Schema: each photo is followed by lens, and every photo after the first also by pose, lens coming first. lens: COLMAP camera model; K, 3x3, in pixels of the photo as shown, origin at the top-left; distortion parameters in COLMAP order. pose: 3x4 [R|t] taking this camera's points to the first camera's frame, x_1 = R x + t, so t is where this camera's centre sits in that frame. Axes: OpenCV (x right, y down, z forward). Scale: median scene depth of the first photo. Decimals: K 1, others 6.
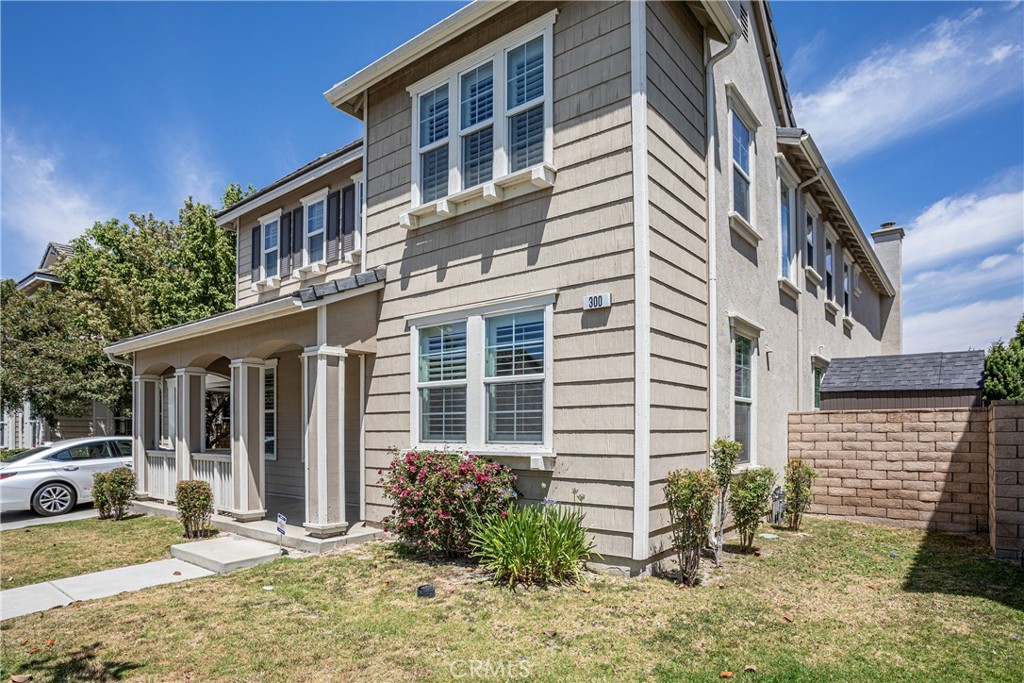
lens RADIAL K [[596.2, 0, 511.2], [0, 596.2, 439.6], [0, 0, 1]] dist [-0.090265, 0.061863]
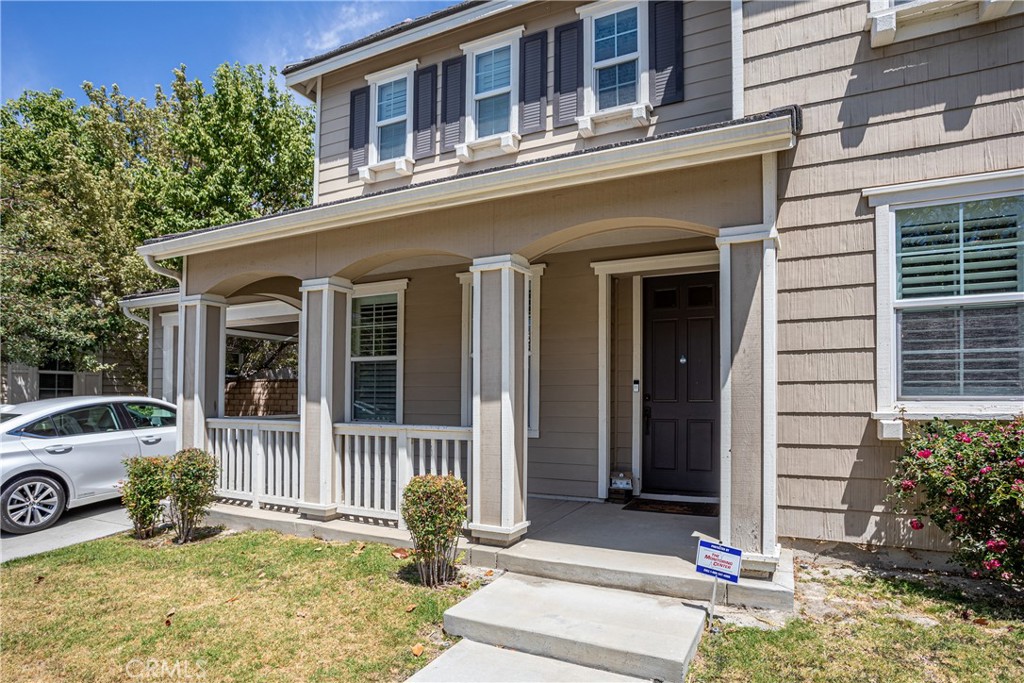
lens RADIAL K [[604.7, 0, 528.4], [0, 604.7, 374.3], [0, 0, 1]] dist [-0.065739, 0.040847]
pose [[0.982668, 0.001508, 0.185367, -0.626225], [0.005959, 0.999193, -0.039718, -0.000470], [-0.185278, 0.040134, 0.981866, 0.487978]]
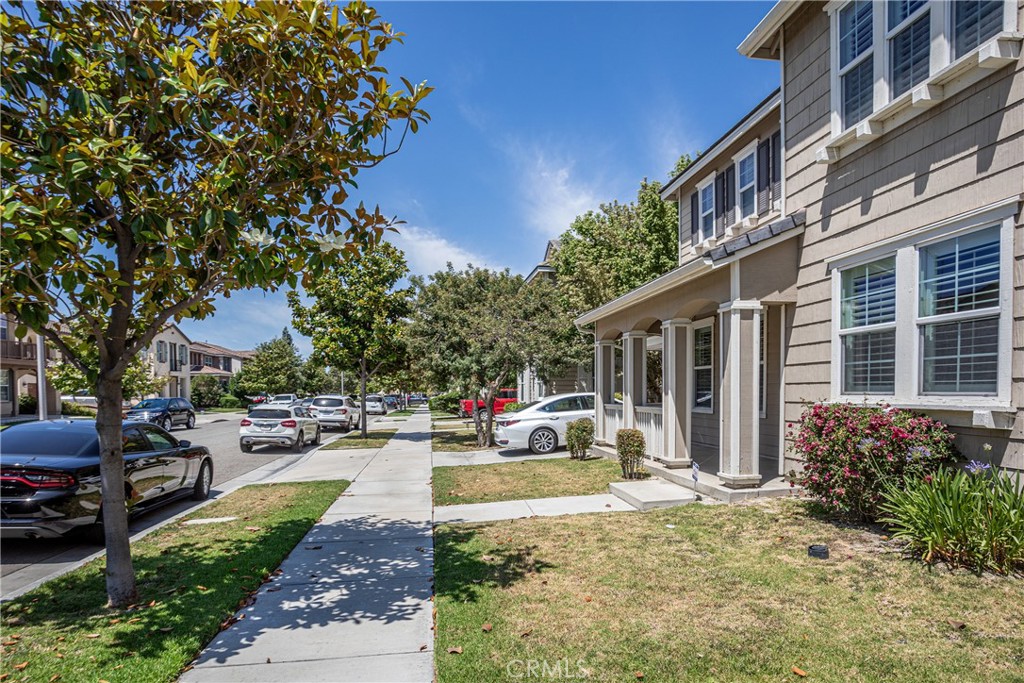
lens RADIAL K [[592.3, 0, 511.9], [0, 592.3, 395.3], [0, 0, 1]] dist [-0.006964, -0.001668]
pose [[0.725529, -0.002080, -0.688189, 0.101608], [0.000138, 0.999996, -0.002877, 0.007492], [0.688192, 0.001992, 0.725526, -0.010528]]
